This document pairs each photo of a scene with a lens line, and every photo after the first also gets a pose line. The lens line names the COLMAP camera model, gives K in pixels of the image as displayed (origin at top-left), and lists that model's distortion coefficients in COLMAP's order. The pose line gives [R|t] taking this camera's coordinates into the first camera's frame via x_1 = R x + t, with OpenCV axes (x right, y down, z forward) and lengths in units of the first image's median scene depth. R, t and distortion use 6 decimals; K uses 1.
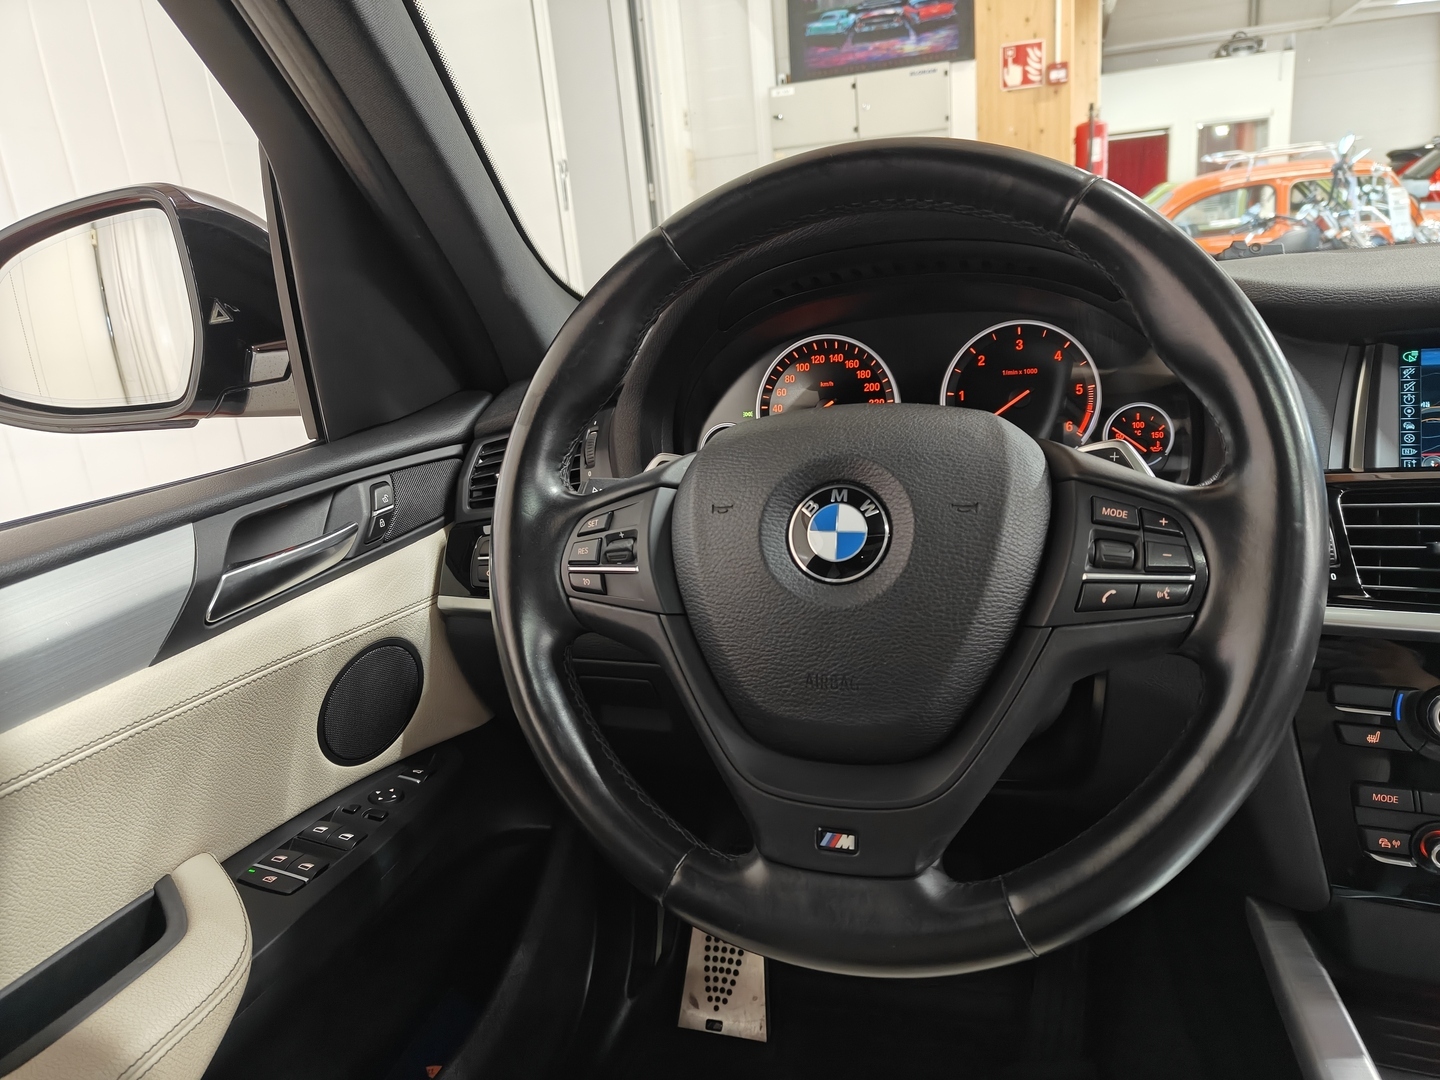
lens RADIAL K [[1019.2, 0, 719.5], [0, 1019.2, 544.6], [0, 0, 1]] dist [0.006200, -0.007157]
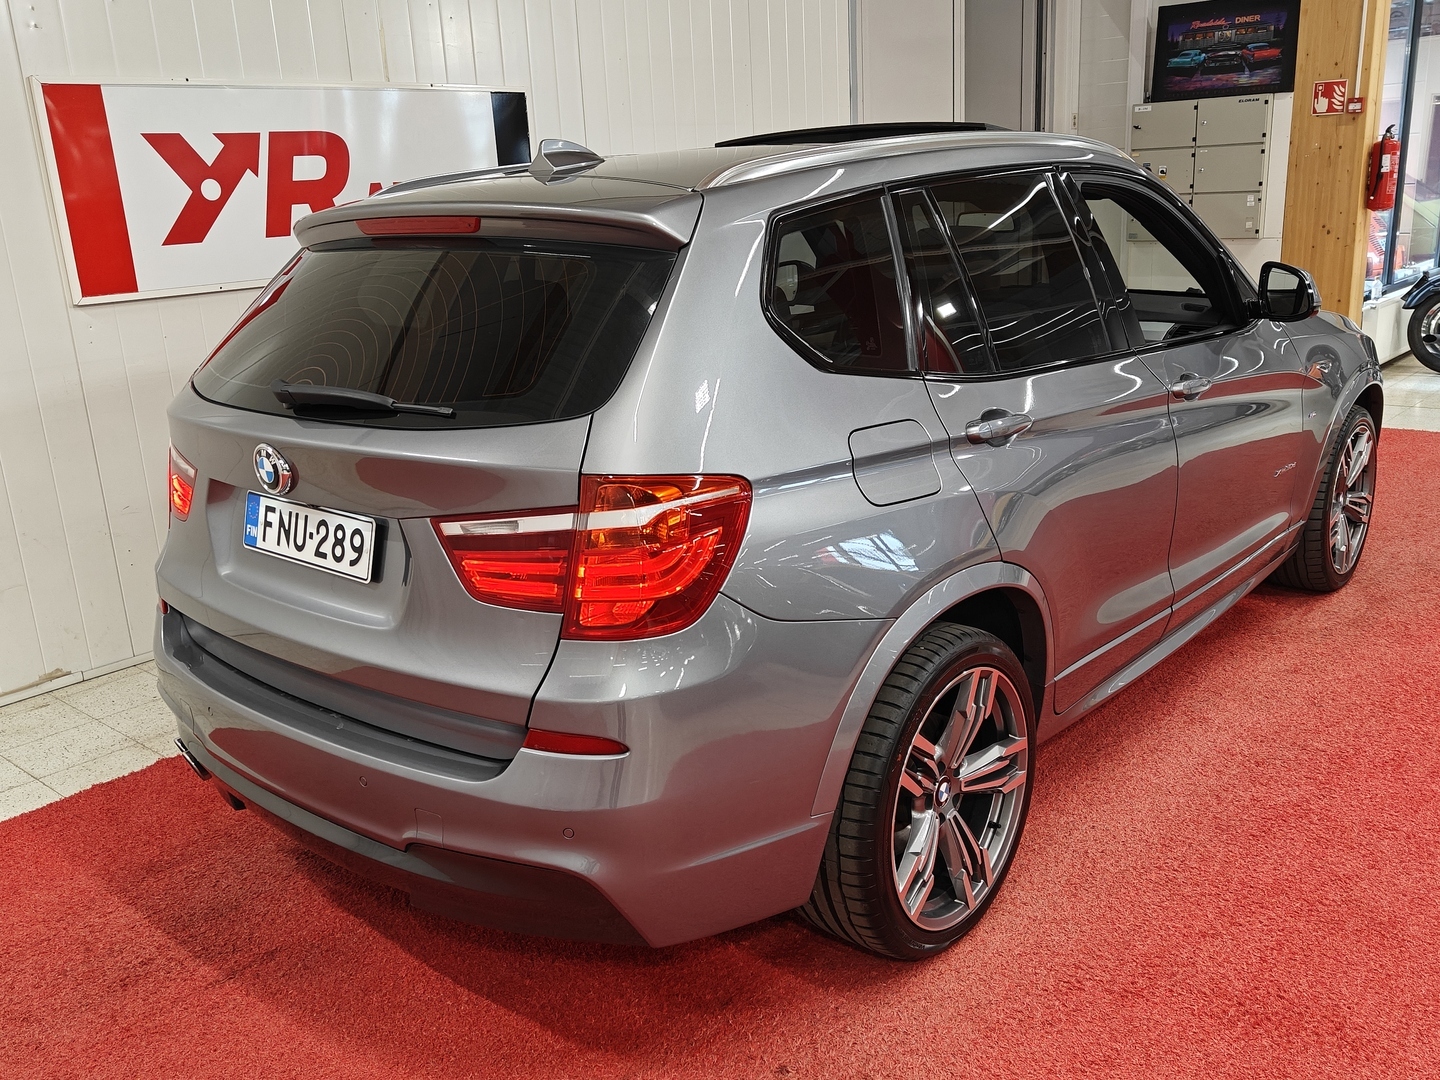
lens RADIAL K [[1244.2, 0, 721.8], [0, 1244.2, 538.7], [0, 0, 1]] dist [0.045861, -0.063609]
pose [[0.921372, 0.147176, -0.359739, 1.691771], [-0.141294, 0.989044, 0.042750, 0.913848], [0.362090, 0.011441, 0.932073, -5.420706]]
